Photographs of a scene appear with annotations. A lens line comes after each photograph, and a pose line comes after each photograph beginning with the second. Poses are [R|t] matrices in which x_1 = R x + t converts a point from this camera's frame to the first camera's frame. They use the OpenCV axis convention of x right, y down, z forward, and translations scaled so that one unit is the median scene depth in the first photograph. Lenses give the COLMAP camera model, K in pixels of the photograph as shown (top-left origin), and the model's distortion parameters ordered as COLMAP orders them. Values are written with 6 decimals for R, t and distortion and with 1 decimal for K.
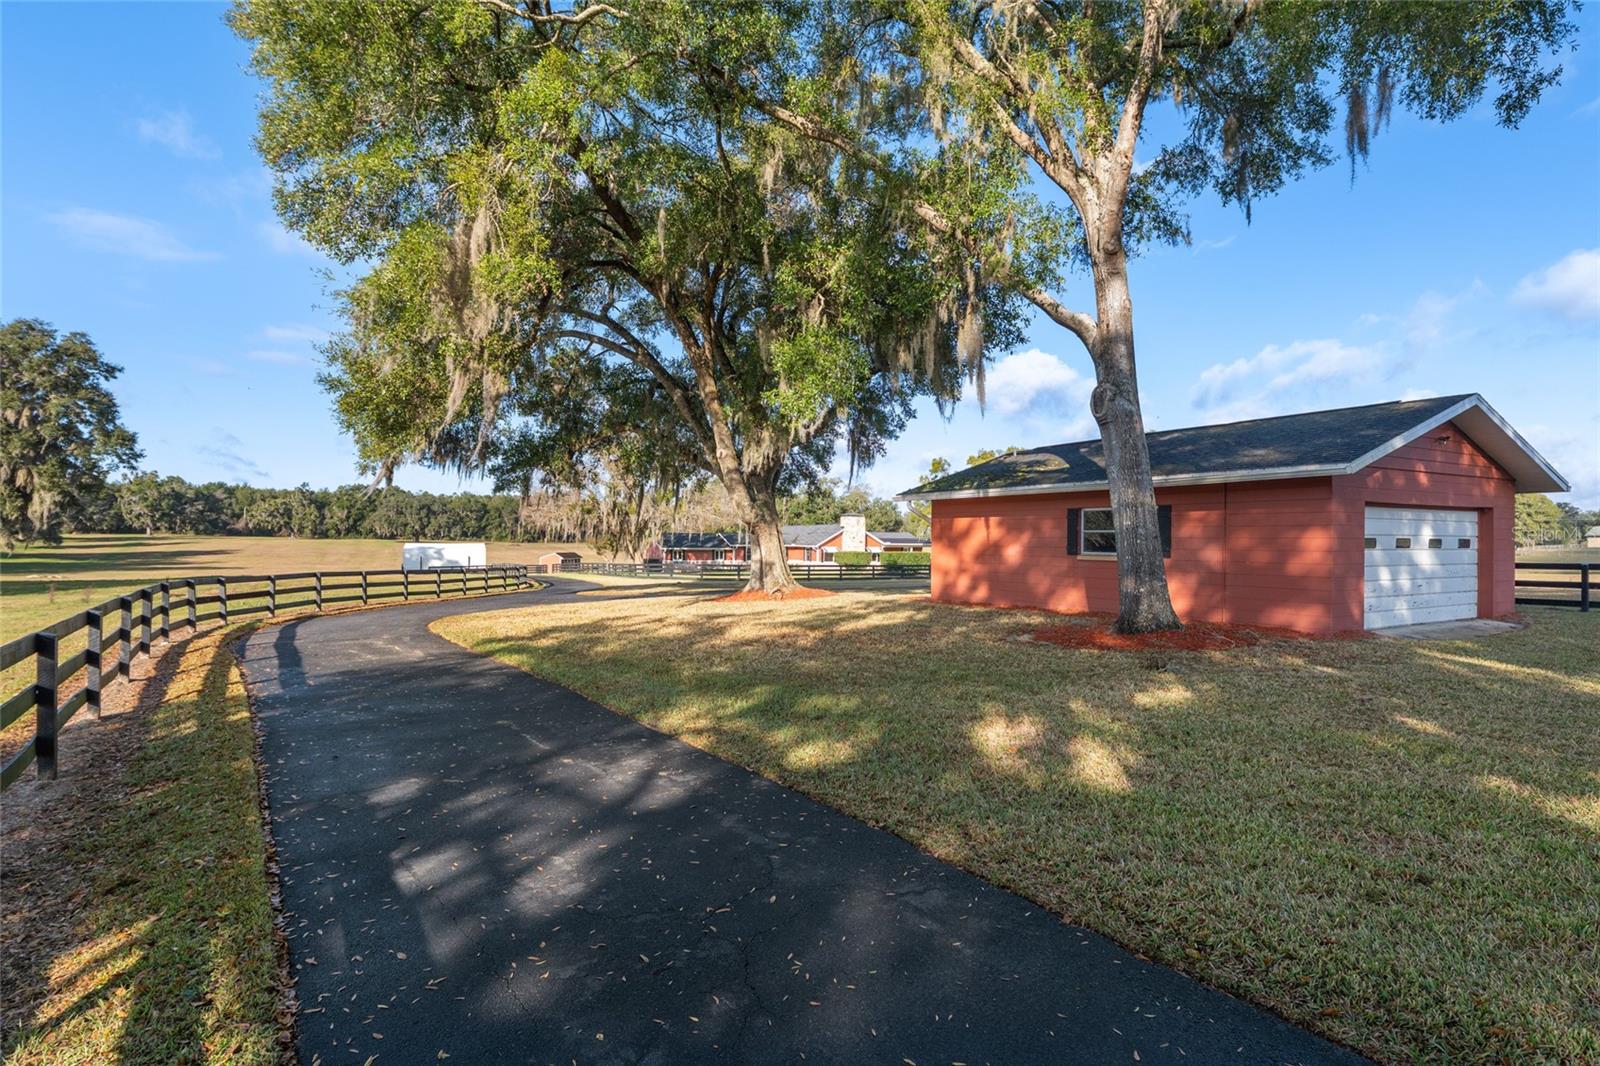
lens RADIAL K [[812.2, 0, 798.6], [0, 812.2, 533.2], [0, 0, 1]] dist [0.004784, 0.000279]
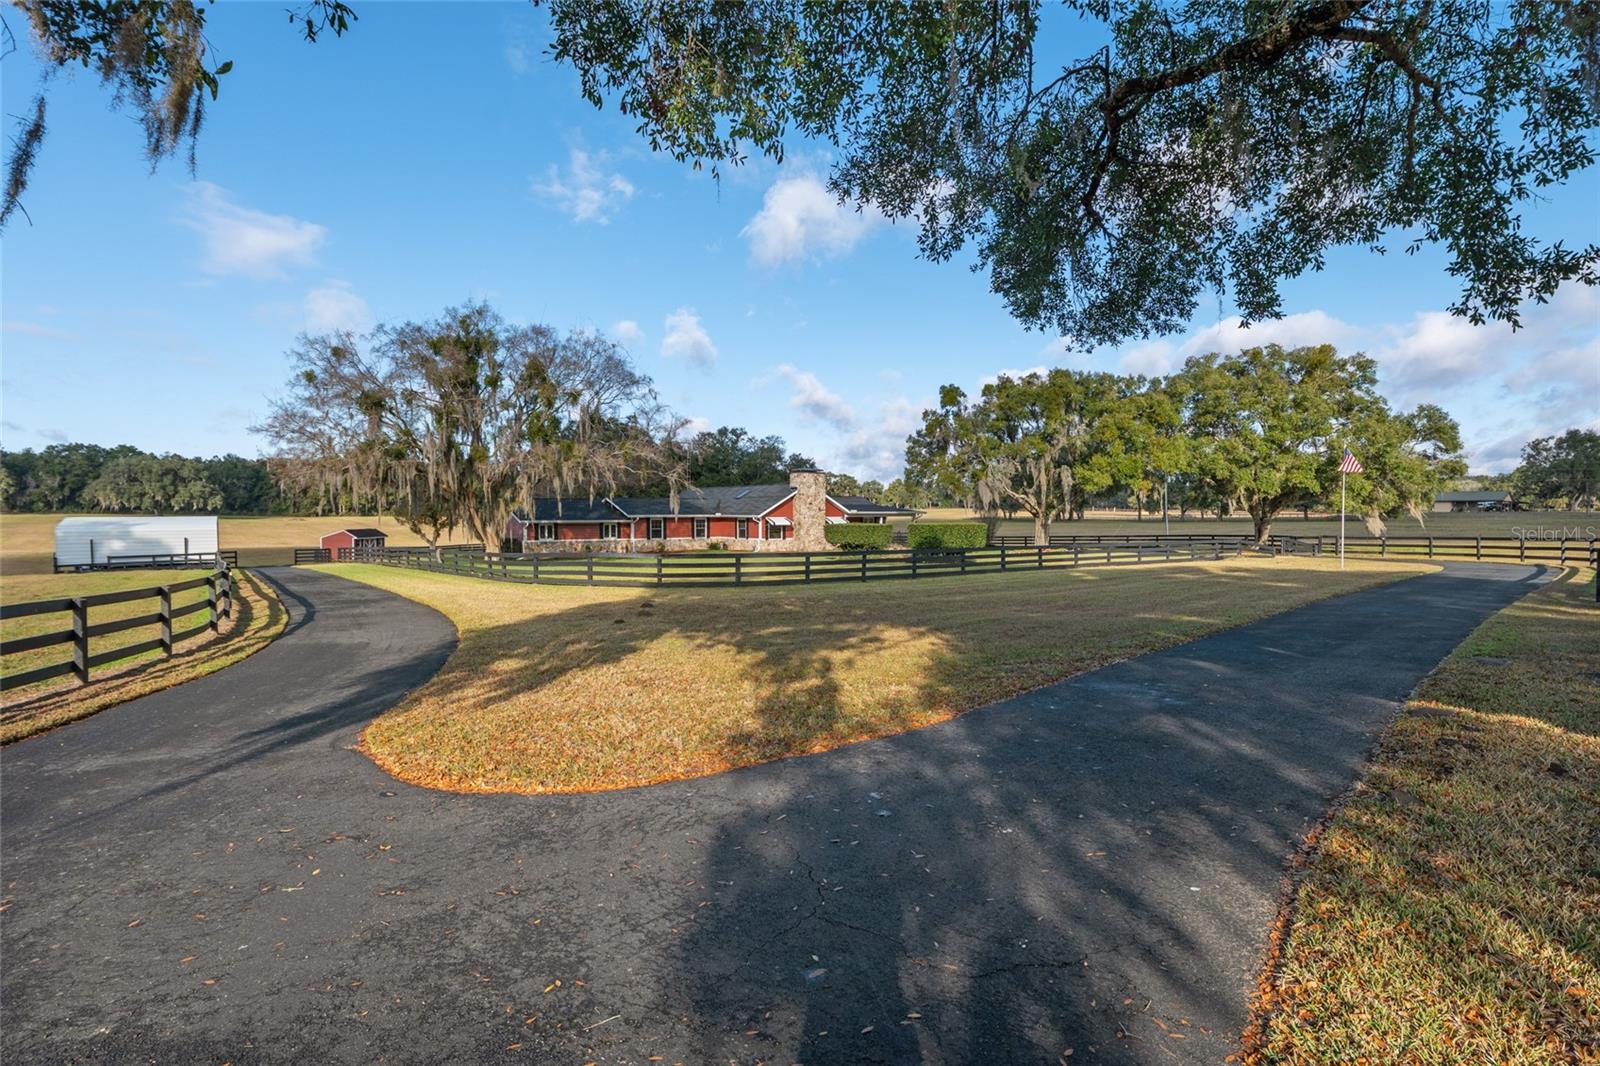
lens RADIAL K [[812.2, 0, 803.2], [0, 812.2, 535.5], [0, 0, 1]] dist [0.004784, 0.000279]
pose [[0.978069, -0.011809, 0.207946, -0.027847], [0.004198, 0.999306, 0.037006, 0.002378], [-0.208239, -0.035322, 0.977440, 0.106345]]
